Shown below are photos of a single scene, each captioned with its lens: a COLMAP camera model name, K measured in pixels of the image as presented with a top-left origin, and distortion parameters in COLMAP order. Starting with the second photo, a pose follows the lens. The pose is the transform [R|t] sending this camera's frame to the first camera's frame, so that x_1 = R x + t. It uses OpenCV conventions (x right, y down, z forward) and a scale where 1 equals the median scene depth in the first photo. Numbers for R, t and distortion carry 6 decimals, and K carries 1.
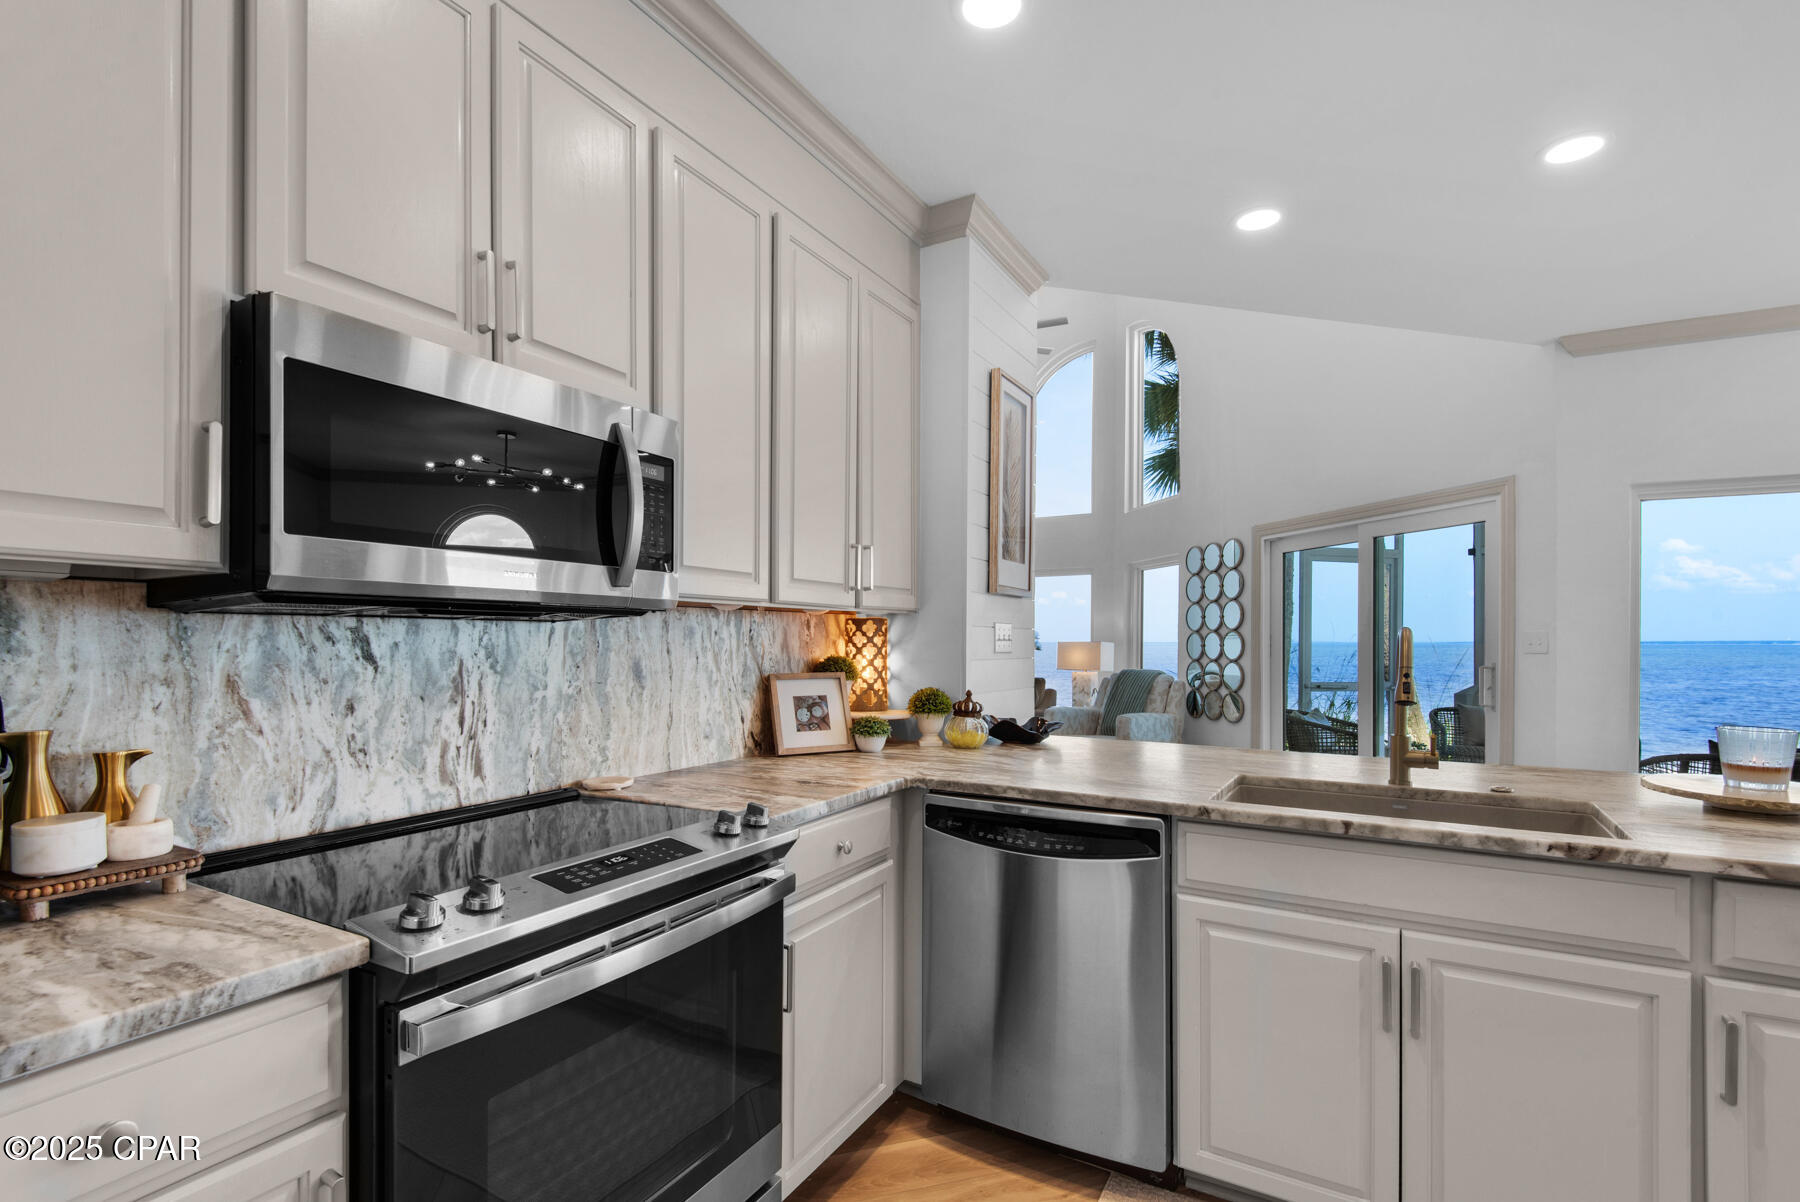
lens RADIAL K [[828.1, 0, 893.8], [0, 828.1, 629.9], [0, 0, 1]] dist [0.032270, -0.020421]
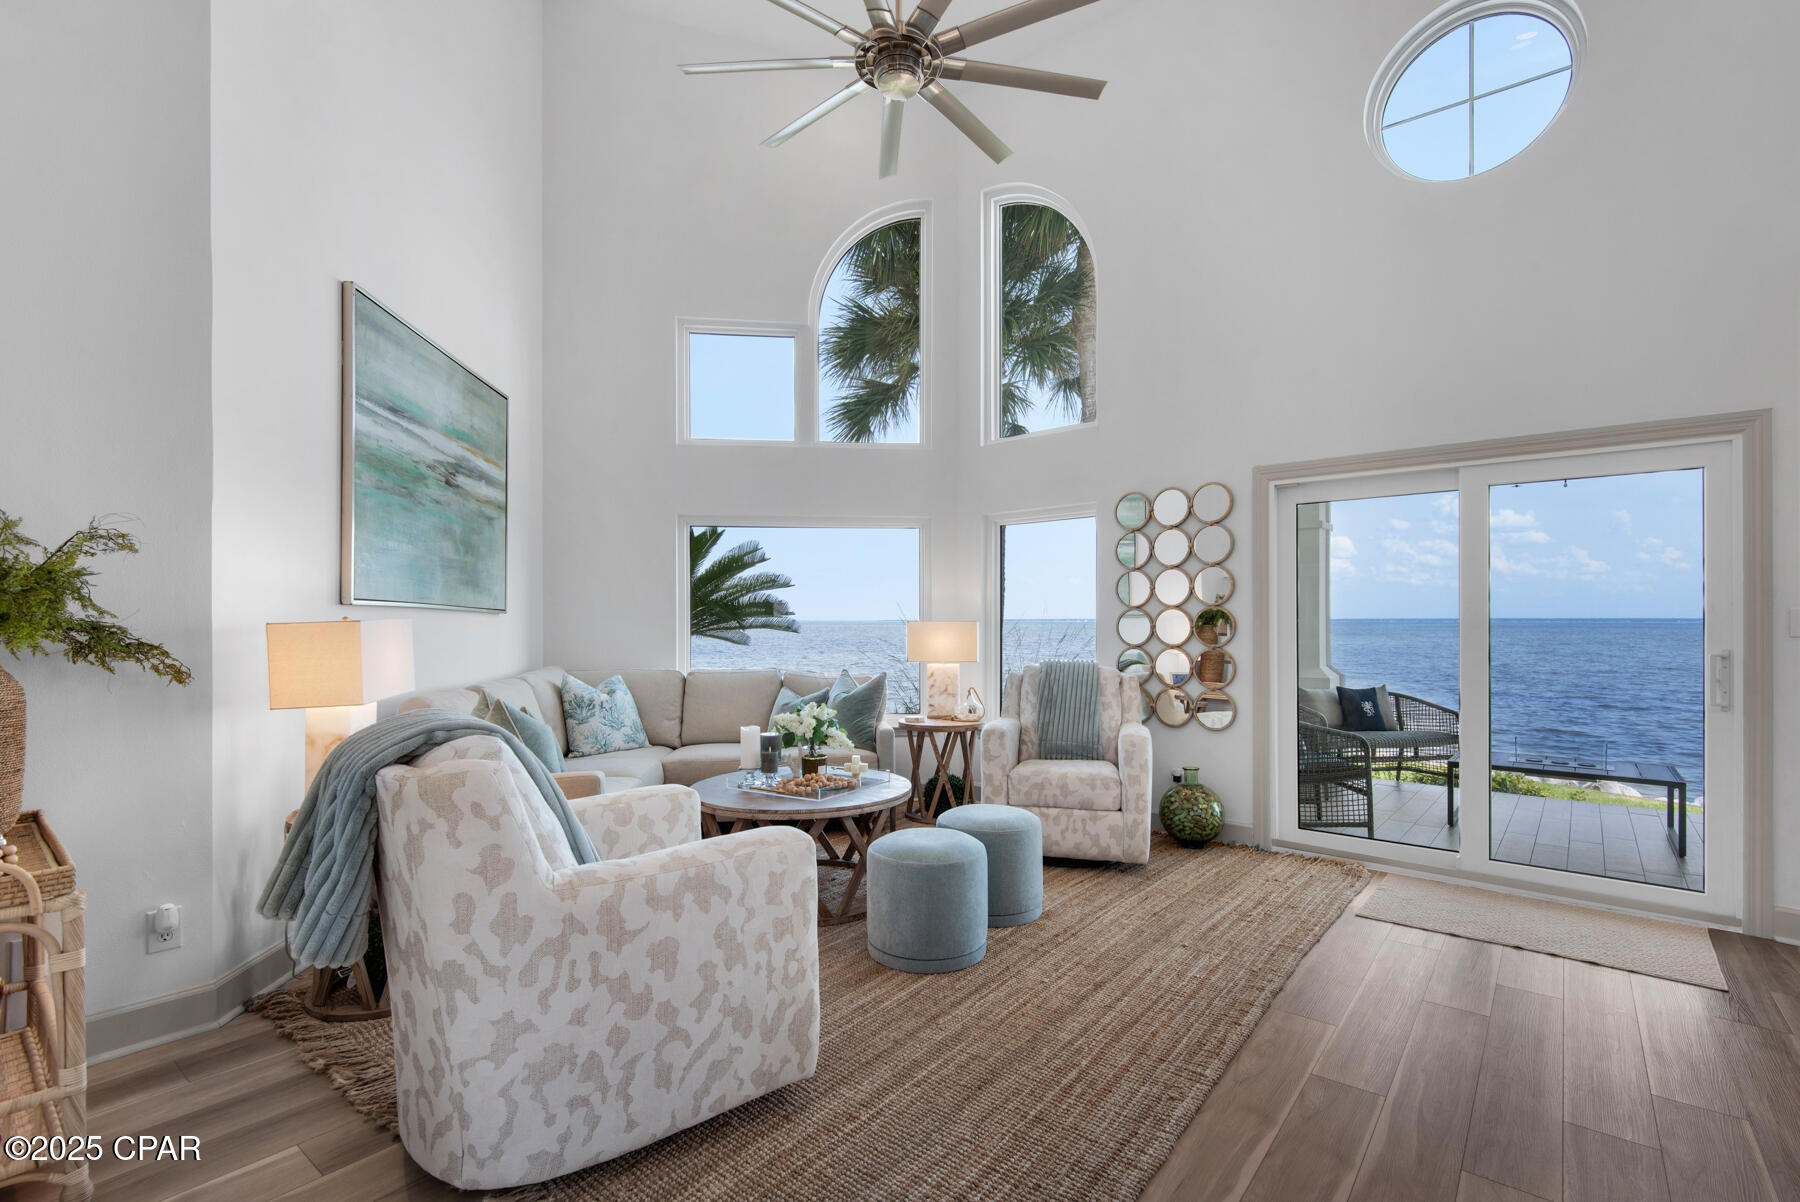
lens RADIAL K [[826.8, 0, 895.2], [0, 826.8, 620.1], [0, 0, 1]] dist [0.034653, -0.019579]
pose [[0.826830, -0.001169, 0.562450, -0.664192], [-0.007920, 0.999874, 0.013722, 0.012635], [-0.562395, -0.015800, 0.826717, 1.519174]]
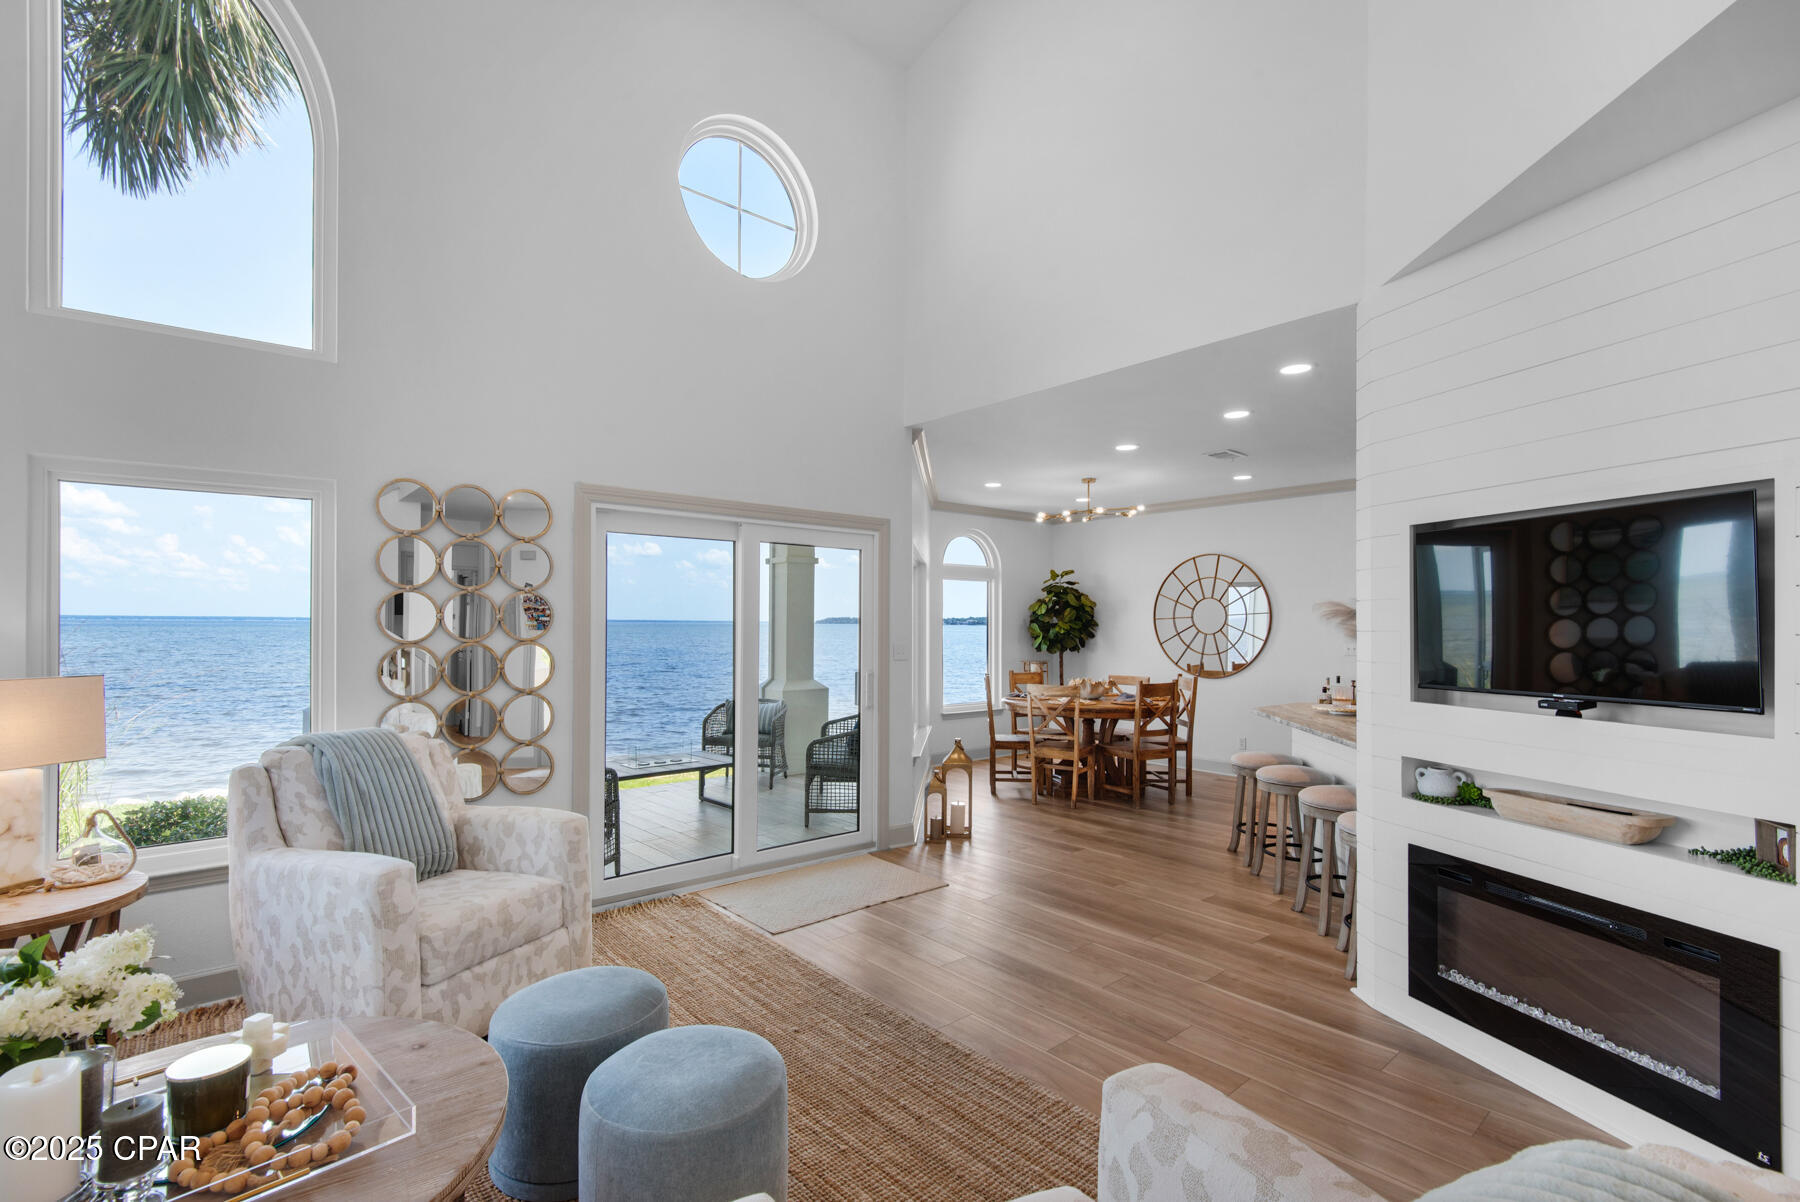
lens RADIAL K [[822.0, 0, 899.4], [0, 822.0, 617.6], [0, 0, 1]] dist [0.041504, -0.020440]
pose [[-0.417995, 0.000986, 0.908449, -0.695081], [-0.023630, 0.999649, -0.011957, -0.045243], [-0.908142, -0.026464, -0.417825, 2.786286]]
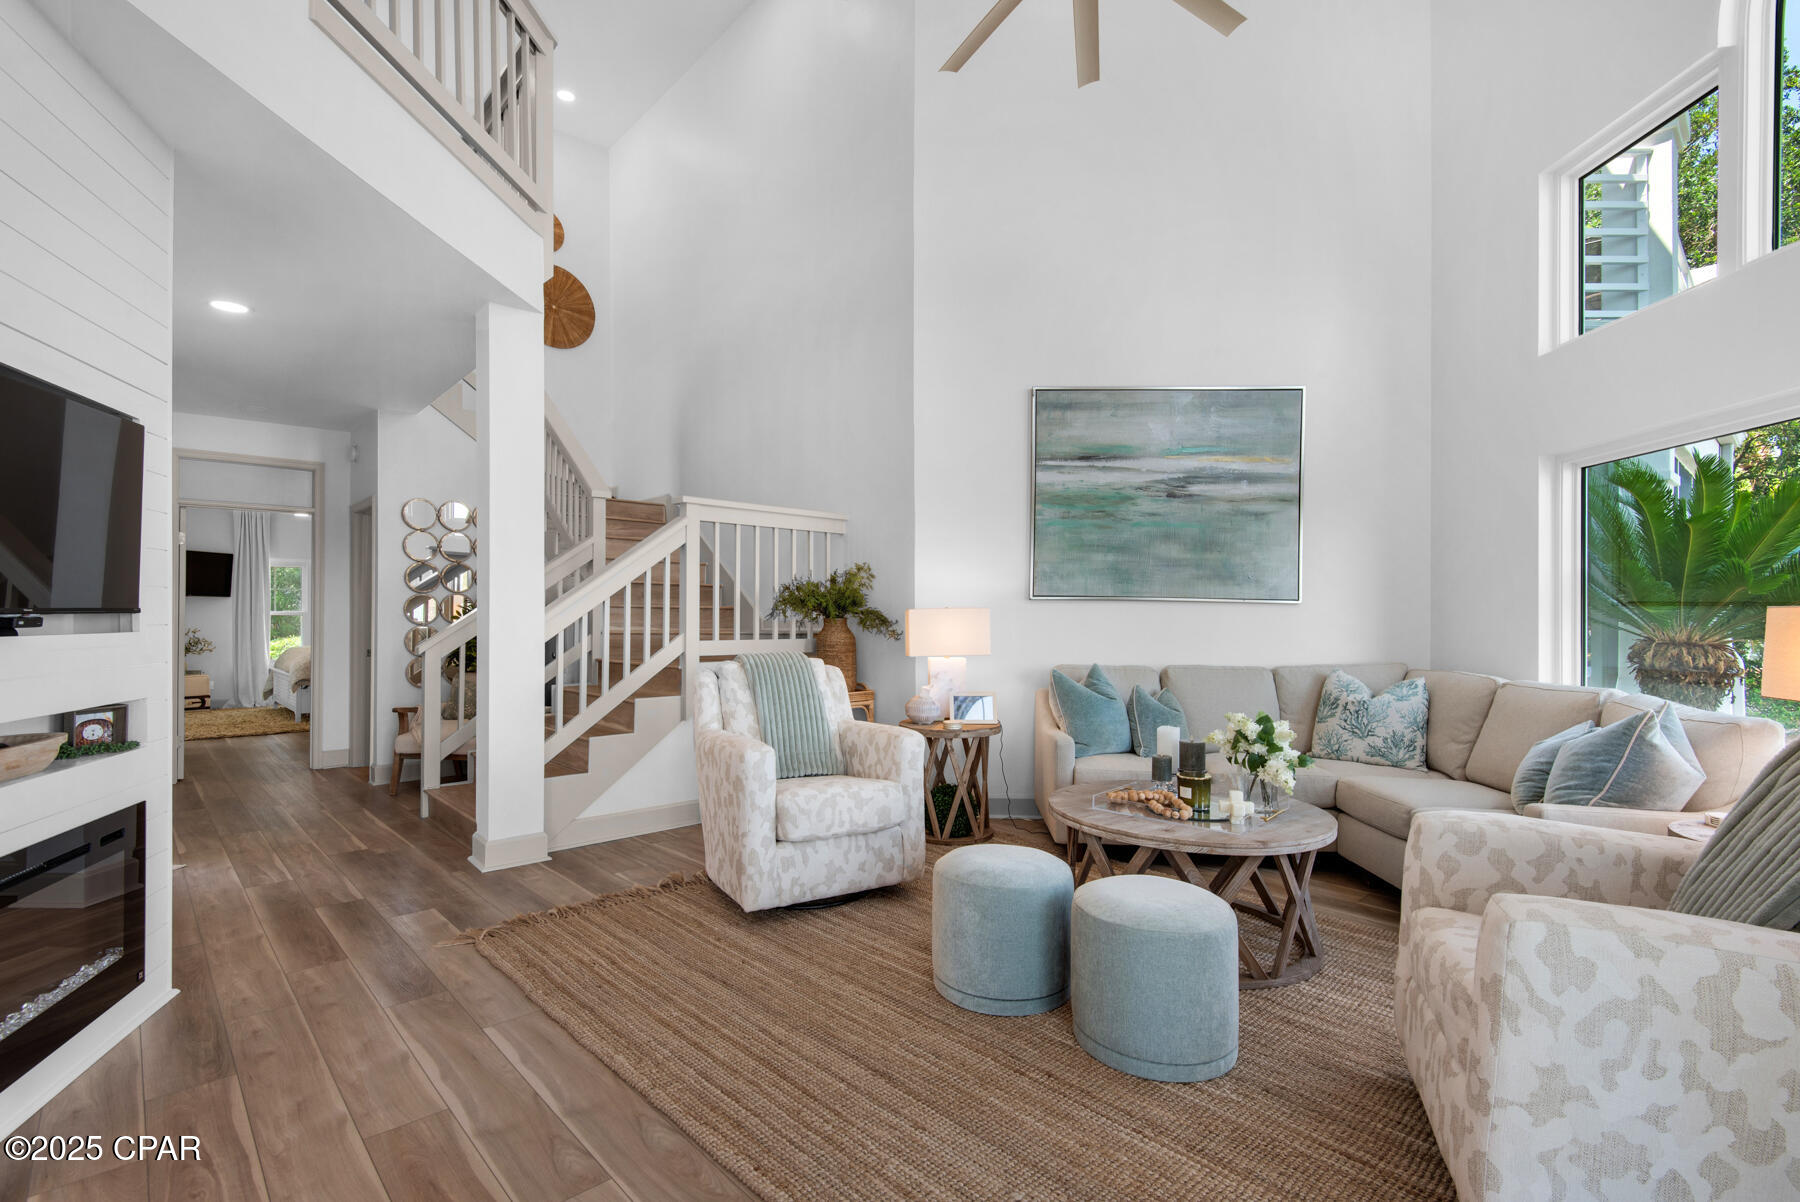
lens RADIAL K [[822.0, 0, 899.4], [0, 822.0, 617.6], [0, 0, 1]] dist [0.041504, -0.020440]
pose [[0.451865, 0.000770, -0.892086, 1.120353], [0.010399, 0.999927, 0.006130, 0.043499], [0.892026, -0.012046, 0.451824, 1.951671]]
